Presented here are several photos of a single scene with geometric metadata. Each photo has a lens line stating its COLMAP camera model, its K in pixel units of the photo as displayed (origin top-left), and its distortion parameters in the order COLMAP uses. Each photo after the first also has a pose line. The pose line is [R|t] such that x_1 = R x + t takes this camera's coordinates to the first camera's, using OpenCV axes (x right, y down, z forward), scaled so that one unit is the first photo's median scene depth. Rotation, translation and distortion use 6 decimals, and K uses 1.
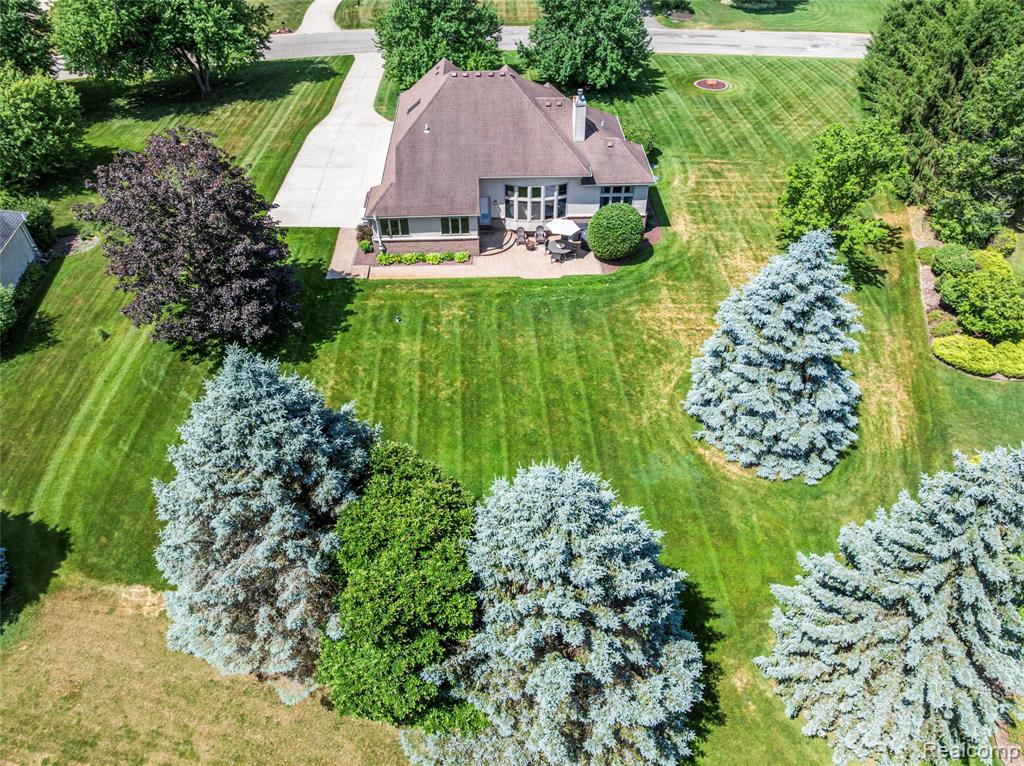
lens RADIAL K [[720.2, 0, 512.0], [0, 720.2, 383.0], [0, 0, 1]] dist [-0.023632, -0.000062]
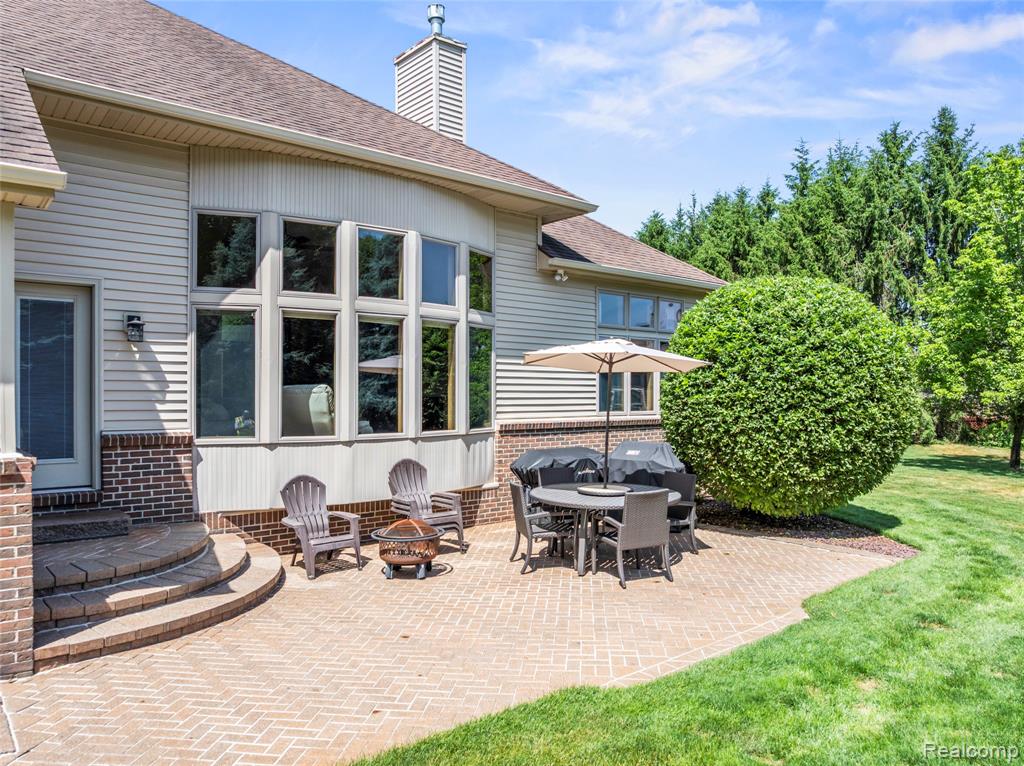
lens RADIAL K [[734.8, 0, 512.0], [0, 734.8, 383.0], [0, 0, 1]] dist [-0.006681, -0.003834]
pose [[0.787752, 0.015132, 0.615807, -0.056402], [0.416026, 0.724183, -0.549983, -0.123246], [-0.454279, 0.689442, 0.564182, 0.896604]]
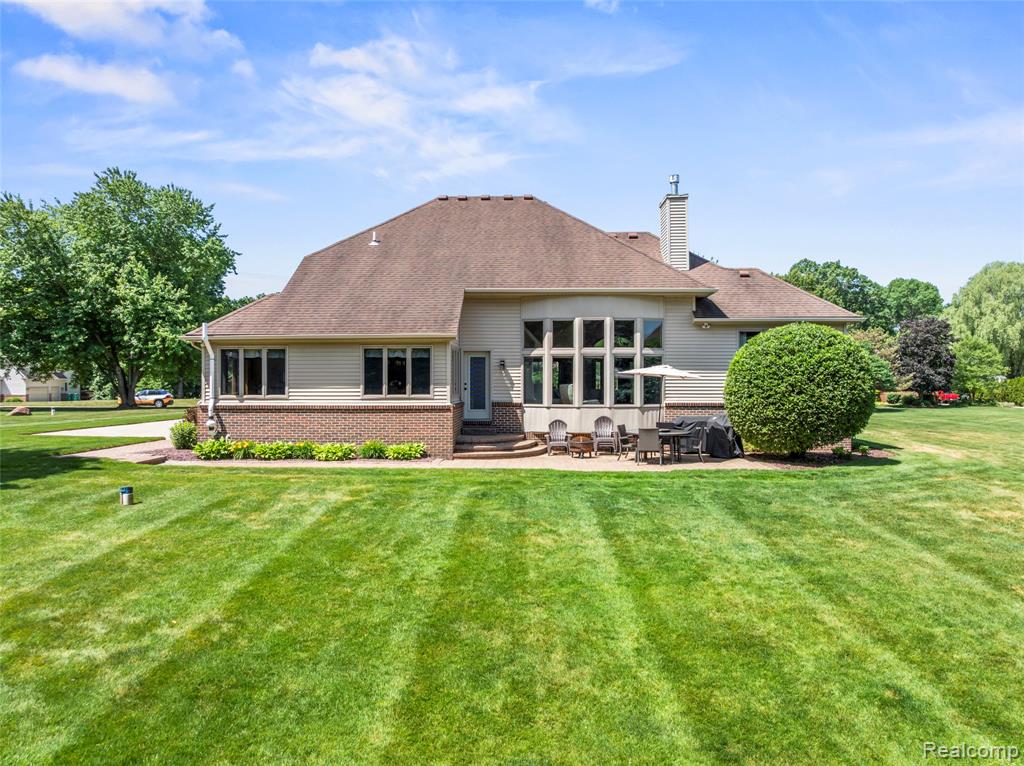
lens RADIAL K [[720.2, 0, 512.0], [0, 720.2, 383.0], [0, 0, 1]] dist [-0.023632, -0.000062]
pose [[0.997211, 0.007279, -0.074281, 0.016936], [-0.055798, 0.733693, -0.677186, 0.059872], [0.049571, 0.679442, 0.732053, 0.693224]]
